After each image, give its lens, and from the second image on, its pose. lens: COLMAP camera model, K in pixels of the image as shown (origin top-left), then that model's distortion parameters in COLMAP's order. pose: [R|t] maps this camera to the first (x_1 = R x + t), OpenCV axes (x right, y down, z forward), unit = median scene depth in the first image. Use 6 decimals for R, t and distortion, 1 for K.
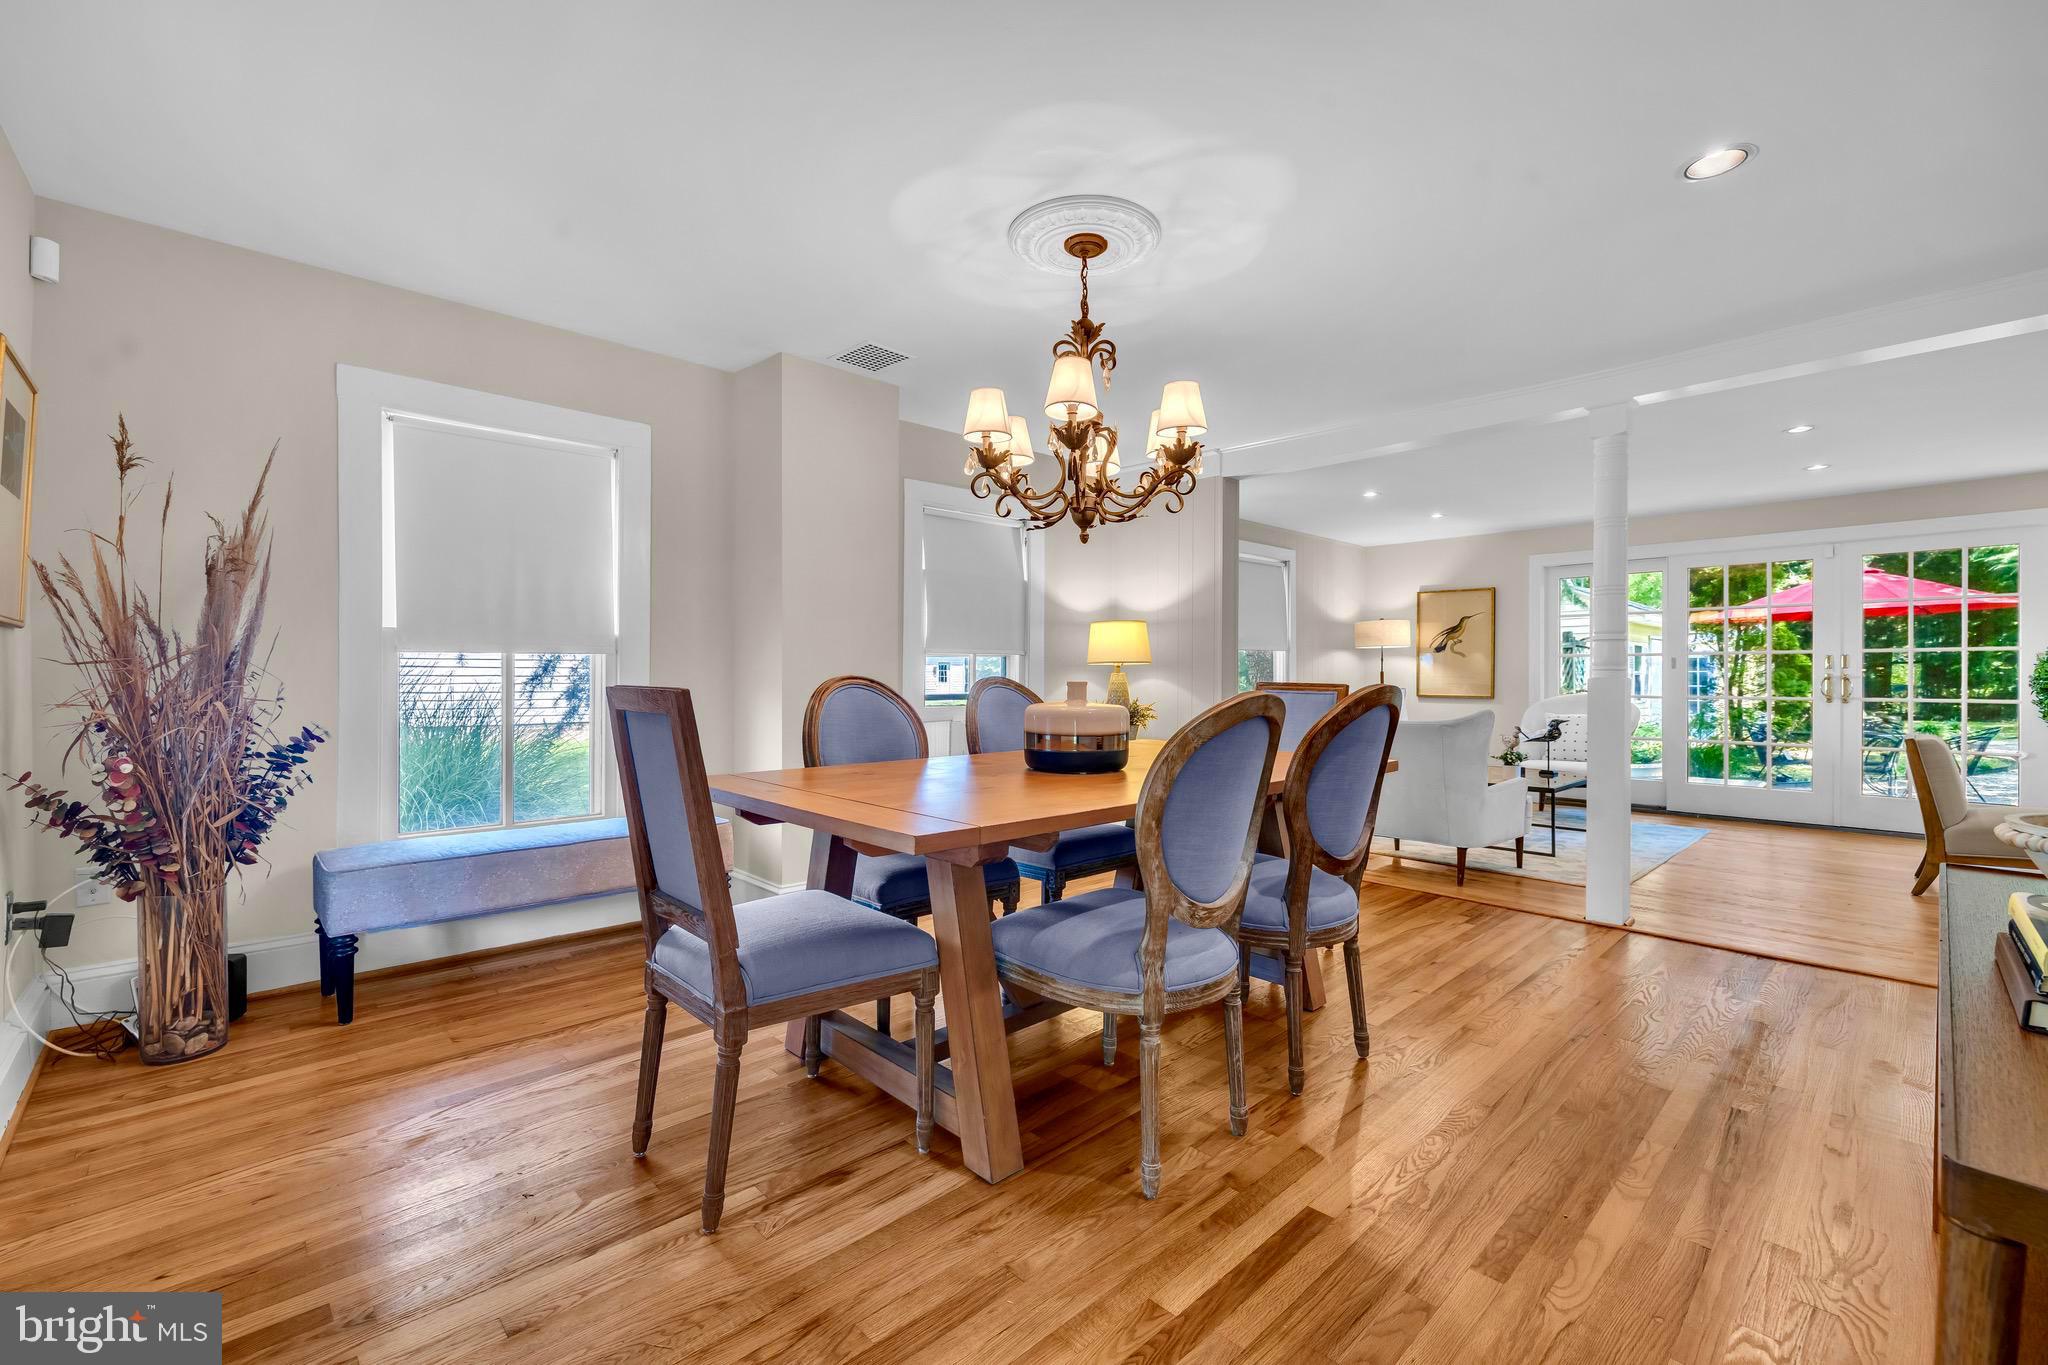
lens RADIAL K [[857.5, 0, 1023.0], [0, 857.5, 681.8], [0, 0, 1]] dist [0.002759, -0.000012]
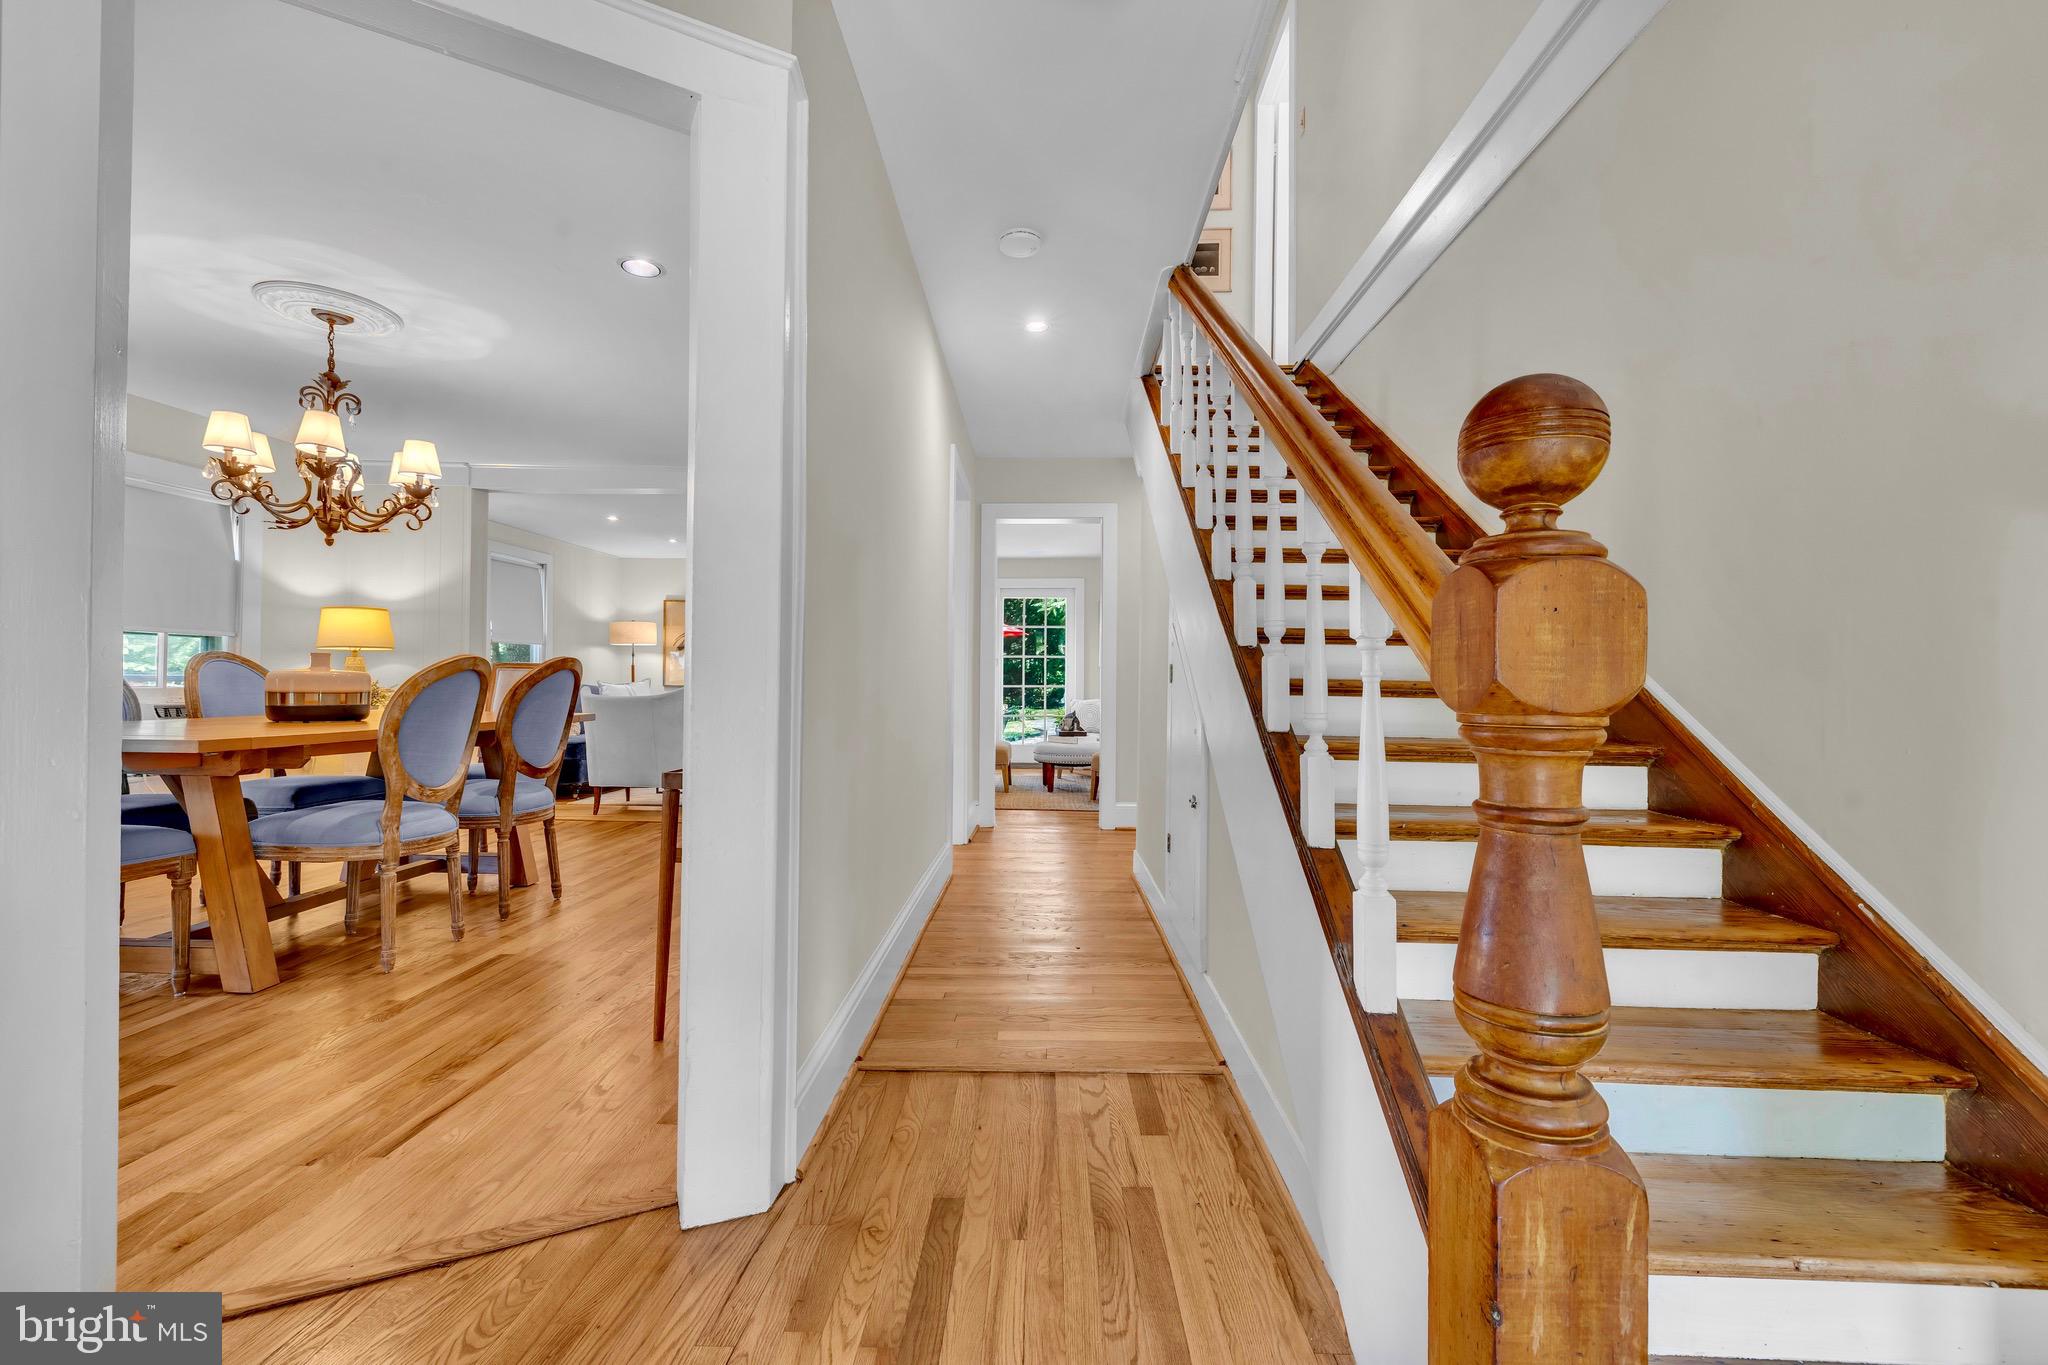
lens RADIAL K [[857.5, 0, 1016.6], [0, 857.5, 678.5], [0, 0, 1]] dist [0.002759, -0.000012]
pose [[0.714371, 0.007629, 0.699726, -0.094492], [-0.001593, 0.999956, -0.009276, 0.049840], [-0.699766, 0.005512, 0.714351, -0.659737]]
